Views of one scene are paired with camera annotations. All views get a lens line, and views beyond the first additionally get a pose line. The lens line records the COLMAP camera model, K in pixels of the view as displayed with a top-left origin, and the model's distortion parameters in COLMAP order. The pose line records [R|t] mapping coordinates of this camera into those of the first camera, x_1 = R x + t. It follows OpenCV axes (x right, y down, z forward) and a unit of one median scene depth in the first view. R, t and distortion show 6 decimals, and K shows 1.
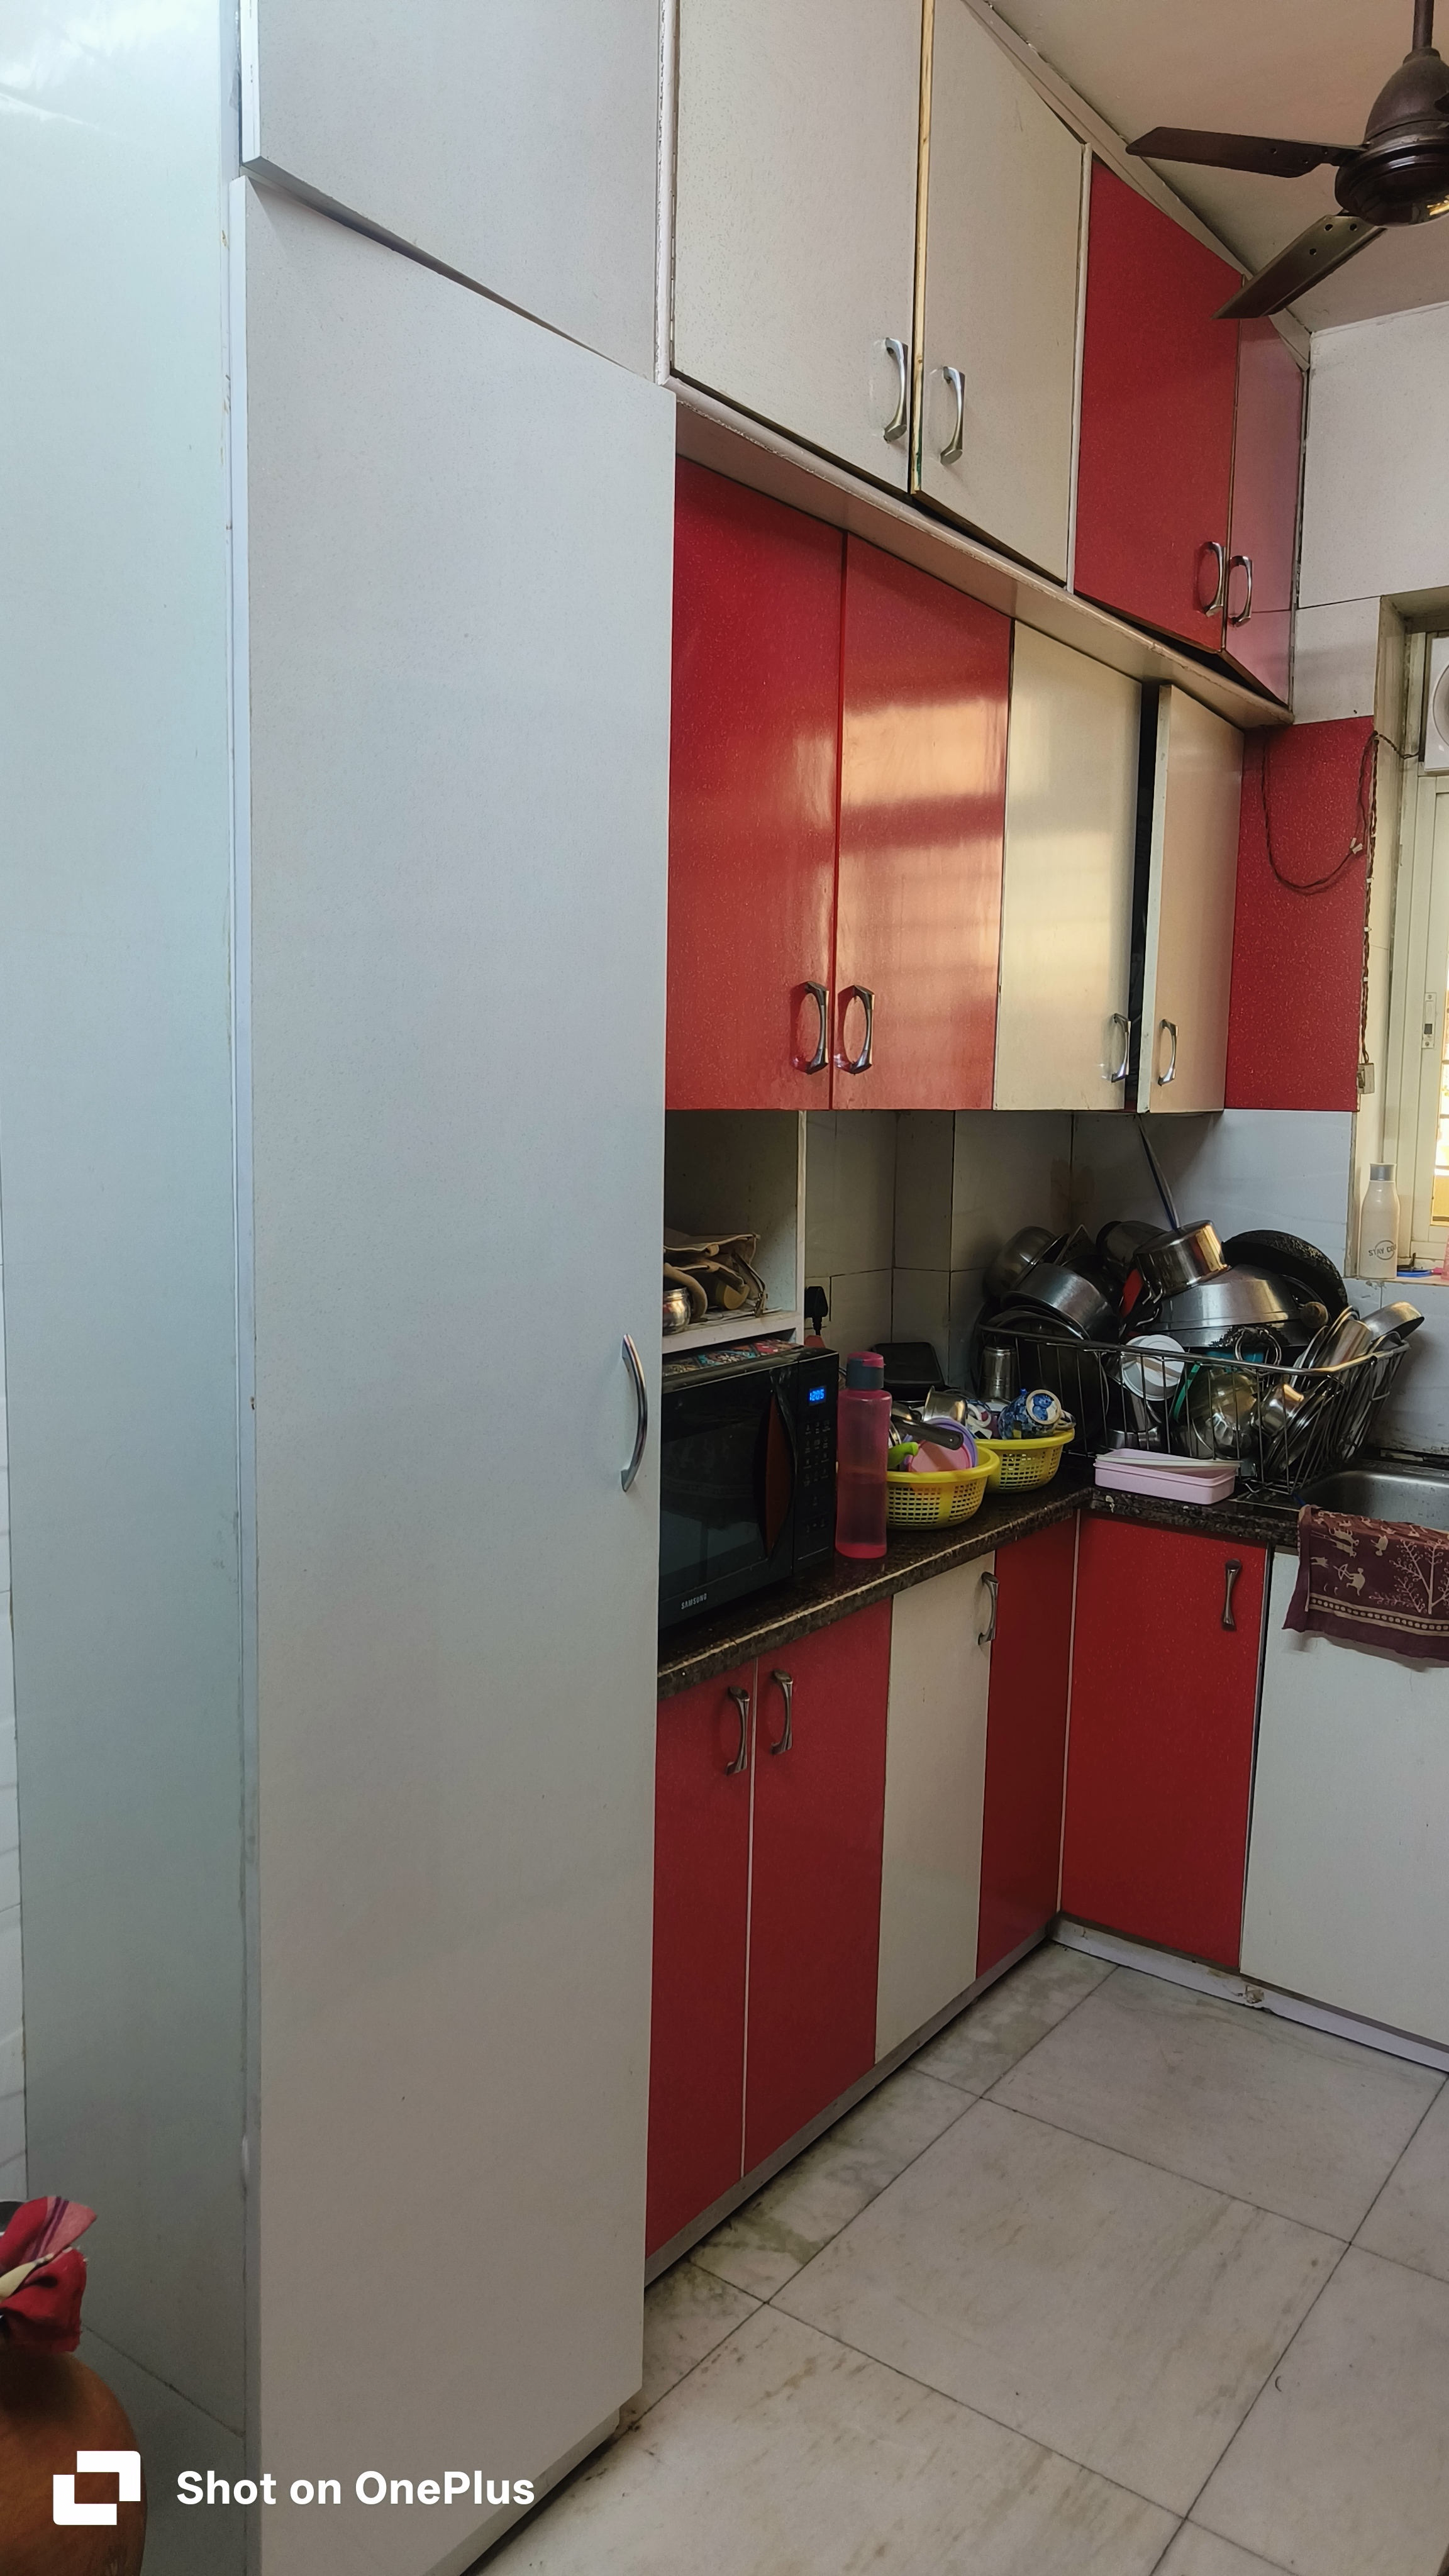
lens RADIAL K [[1787.7, 0, 721.7], [0, 1787.7, 1278.1], [0, 0, 1]] dist [0.019985, -0.011330]
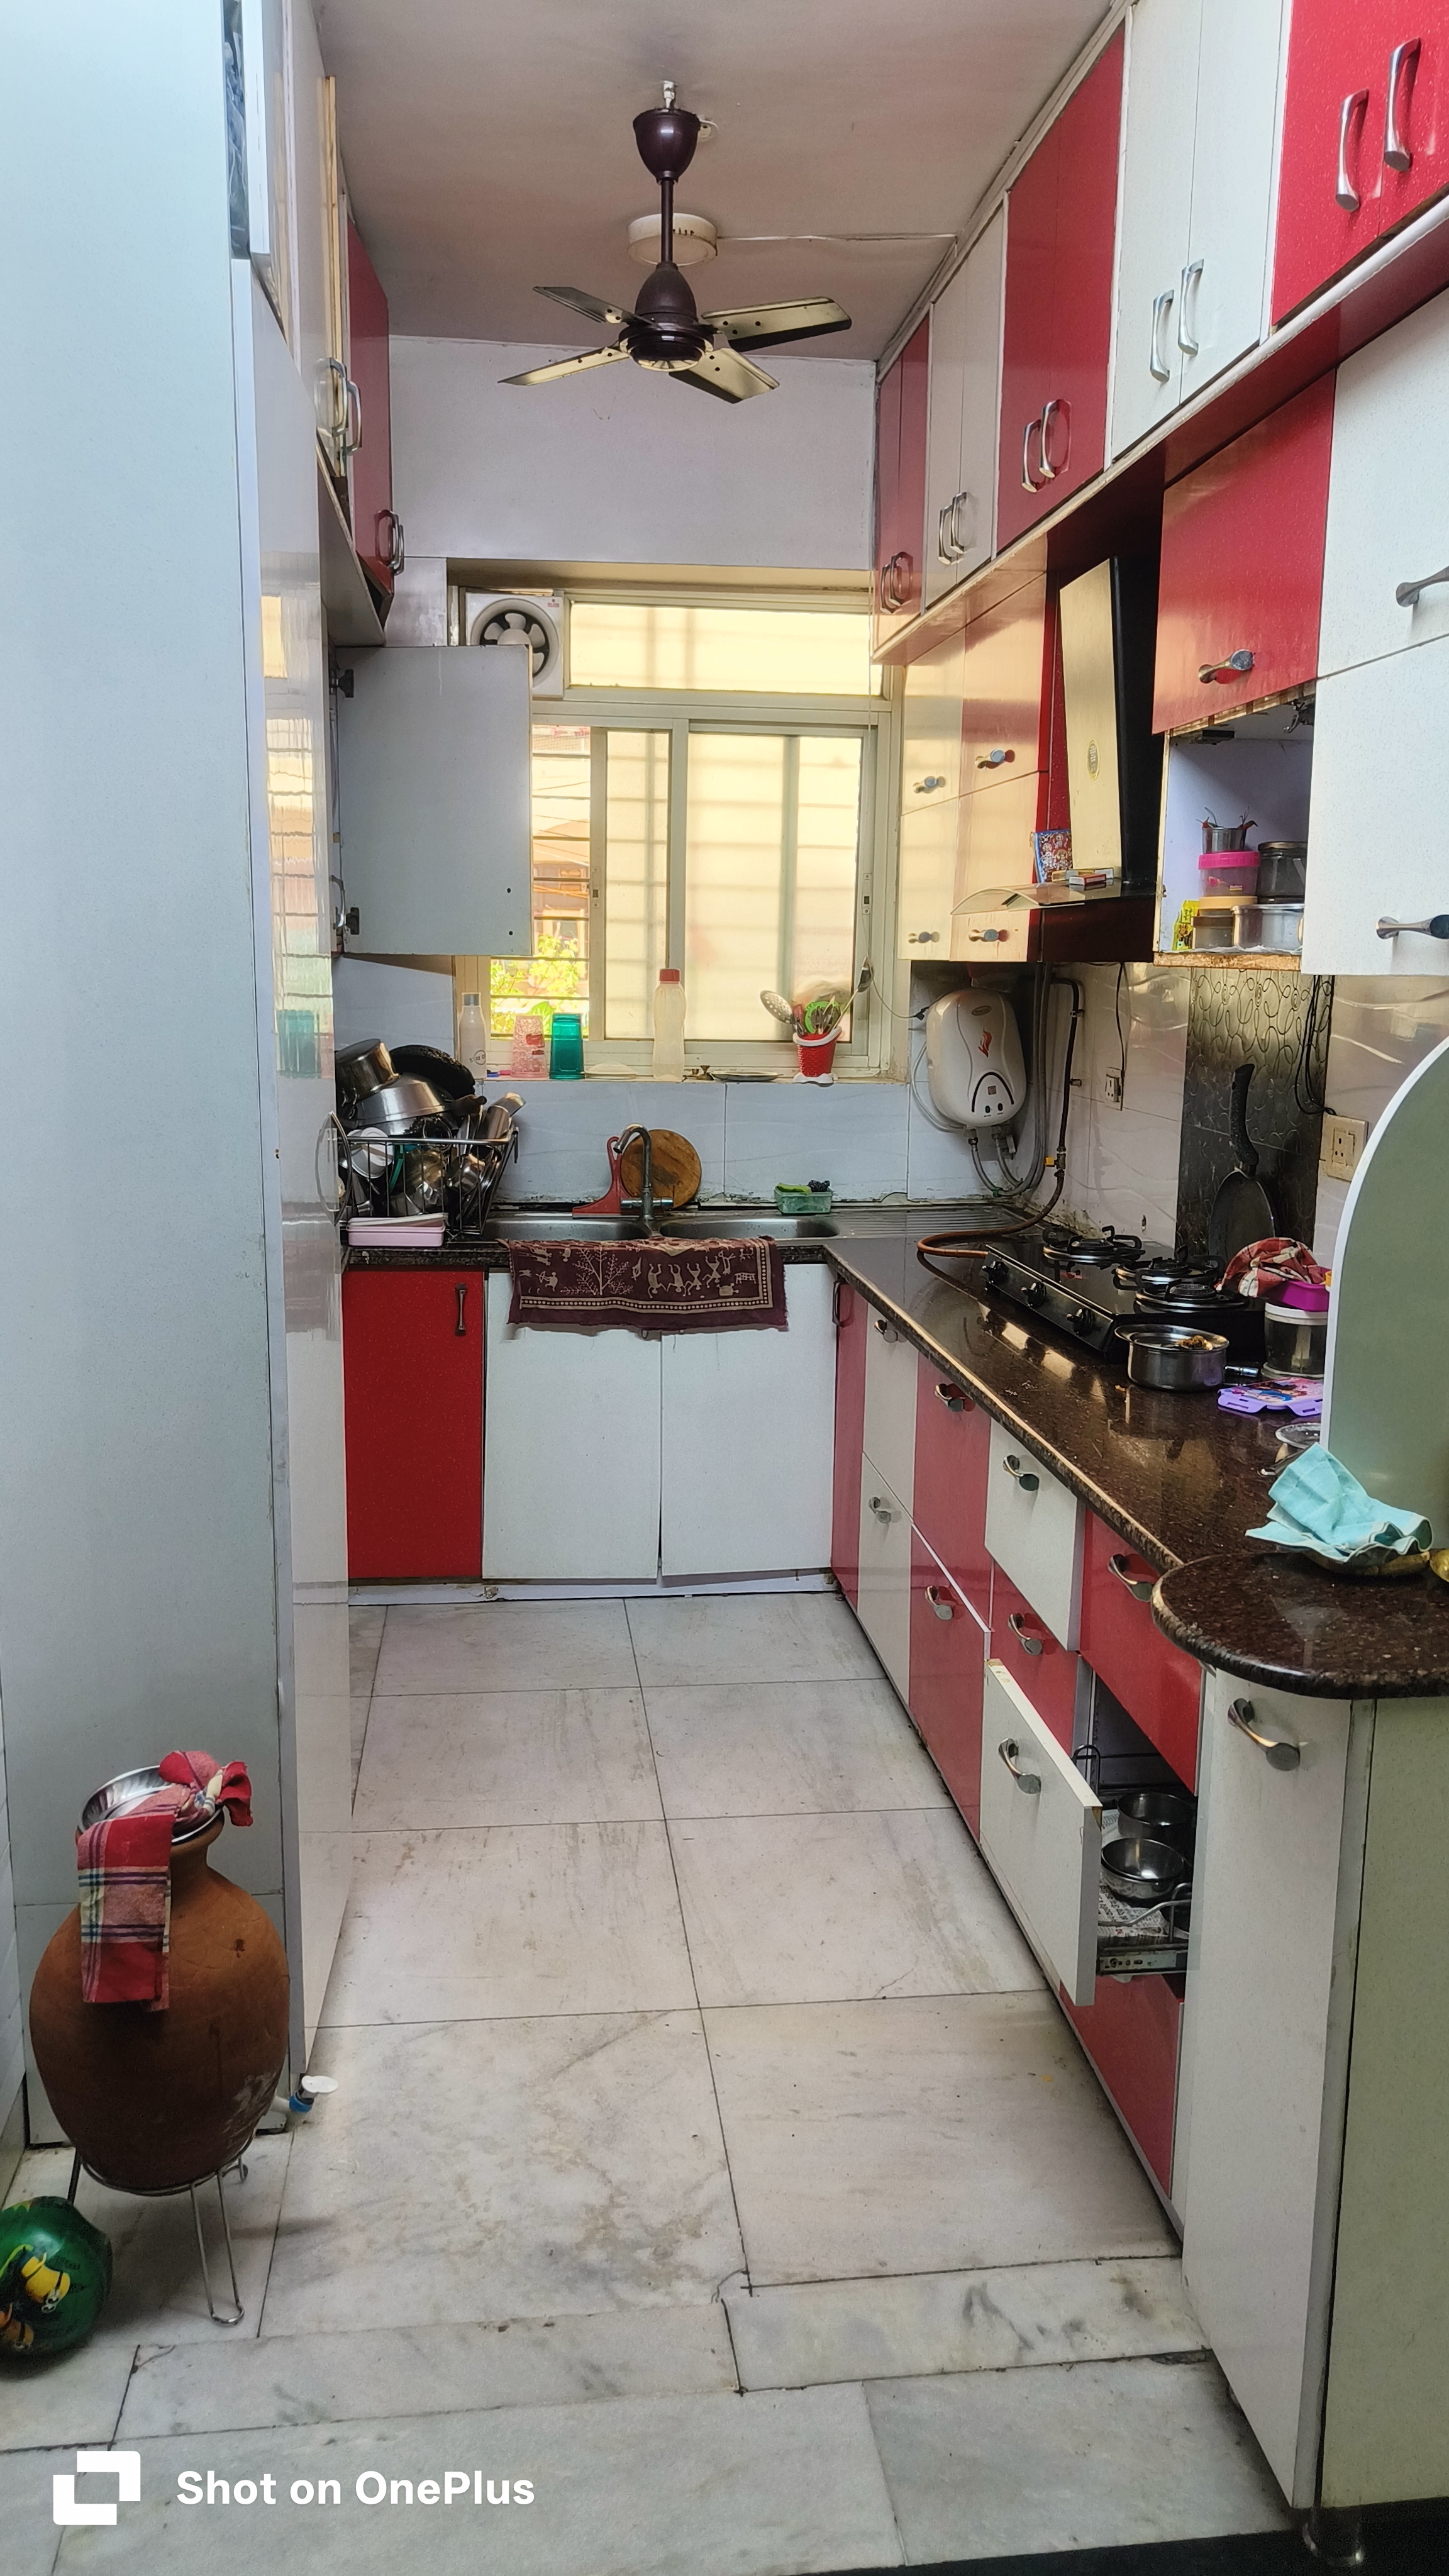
lens RADIAL K [[1787.7, 0, 693.7], [0, 1787.7, 1291.9], [0, 0, 1]] dist [0.019985, -0.011330]
pose [[0.741777, -0.136406, 0.656628, -0.473482], [0.080124, 0.990109, 0.115169, 0.019628], [-0.665843, -0.032818, 0.745370, -0.137784]]
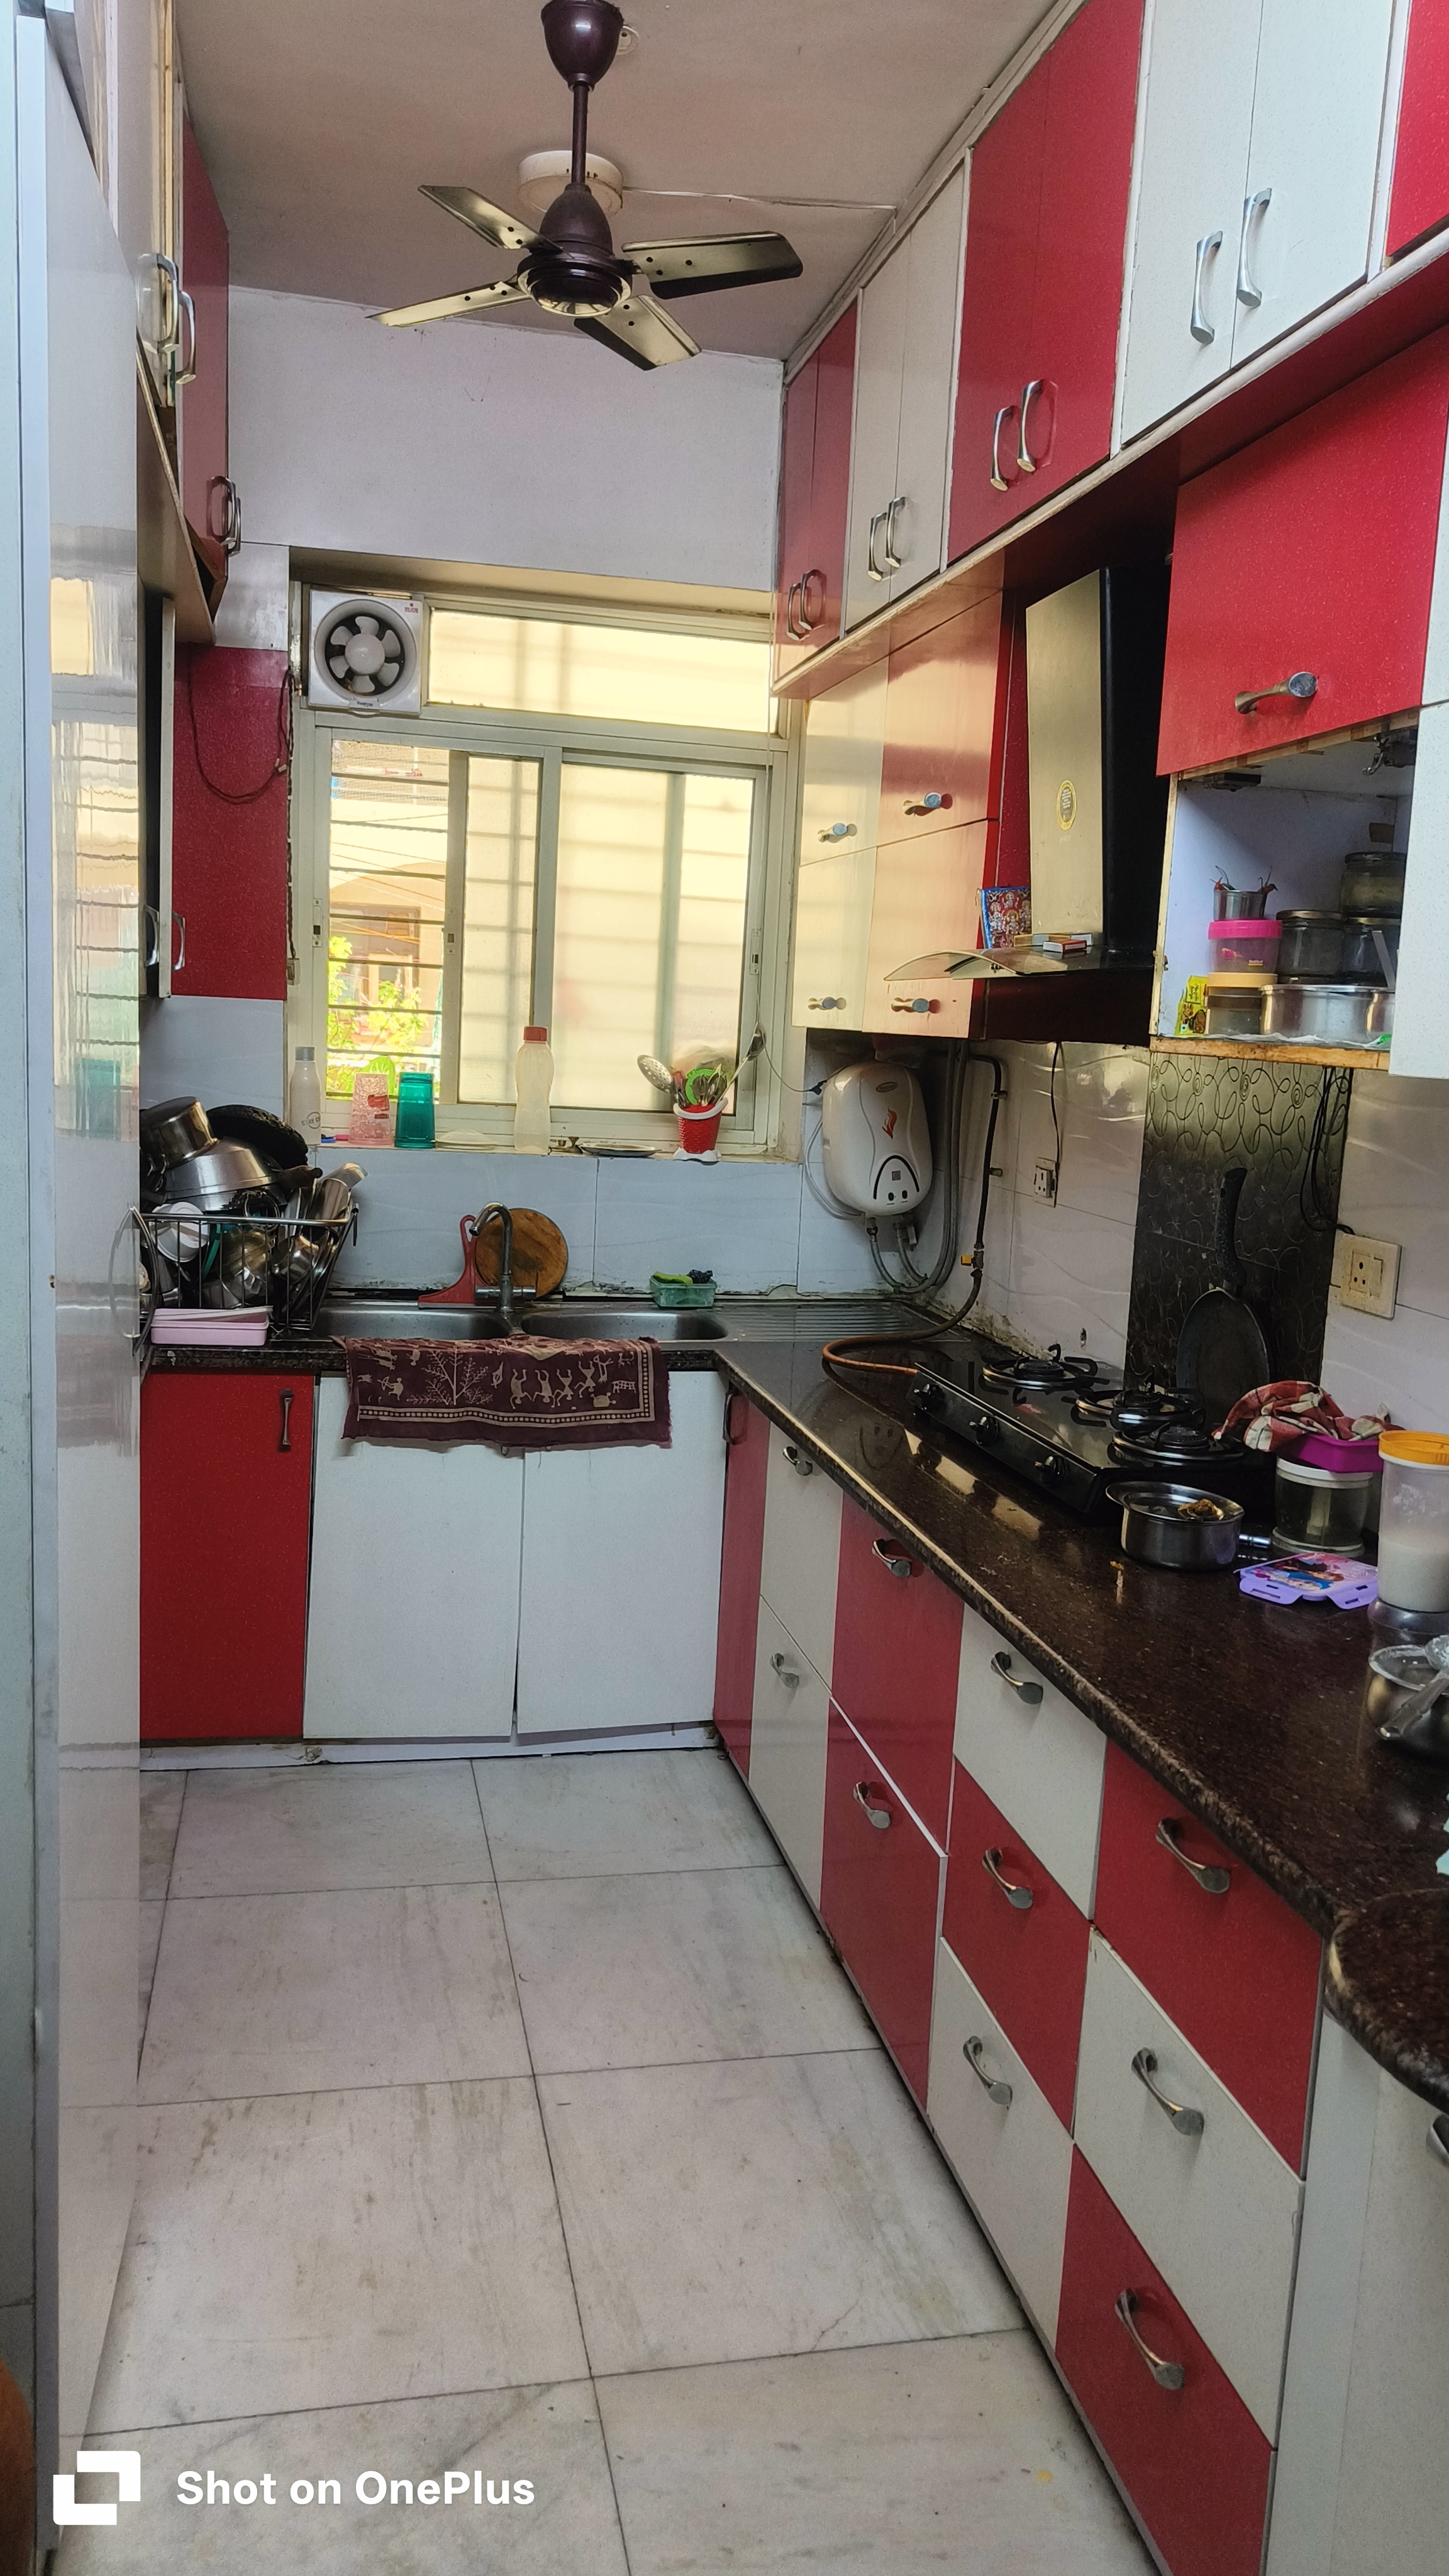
lens RADIAL K [[1787.7, 0, 699.1], [0, 1787.7, 1291.4], [0, 0, 1]] dist [0.019985, -0.011330]
pose [[0.669688, -0.102595, 0.735522, -0.374049], [0.050111, 0.994397, 0.093078, -0.000710], [-0.740950, -0.025475, 0.671077, 0.026150]]
